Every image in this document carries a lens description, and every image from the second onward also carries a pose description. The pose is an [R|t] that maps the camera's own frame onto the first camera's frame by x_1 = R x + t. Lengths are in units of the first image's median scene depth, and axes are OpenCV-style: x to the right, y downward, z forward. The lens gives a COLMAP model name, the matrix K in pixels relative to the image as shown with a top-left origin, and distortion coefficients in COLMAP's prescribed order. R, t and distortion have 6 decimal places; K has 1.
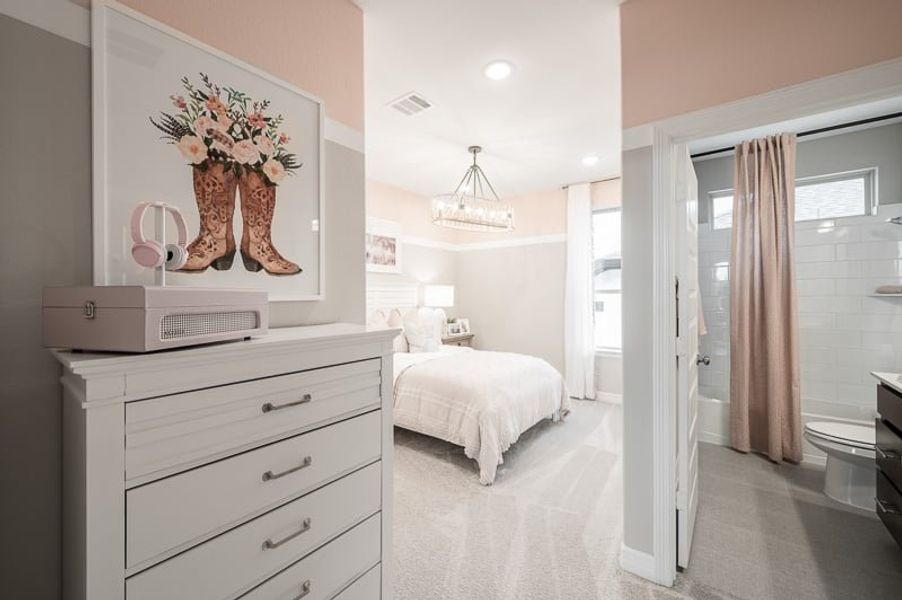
lens RADIAL K [[352.6, 0, 452.8], [0, 352.6, 295.0], [0, 0, 1]] dist [0.013632, 0.000002]
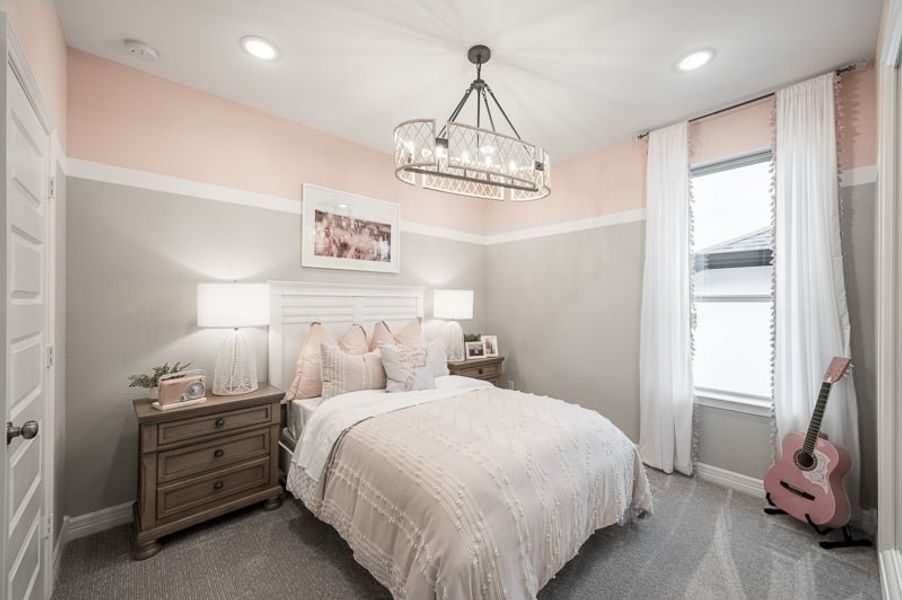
lens RADIAL K [[352.6, 0, 450.0], [0, 352.6, 306.5], [0, 0, 1]] dist [0.013632, 0.000002]
pose [[0.983604, 0.008079, -0.180159, 0.096461], [-0.006134, 0.999917, 0.011351, -0.000411], [0.180235, -0.010060, 0.983572, 0.317198]]
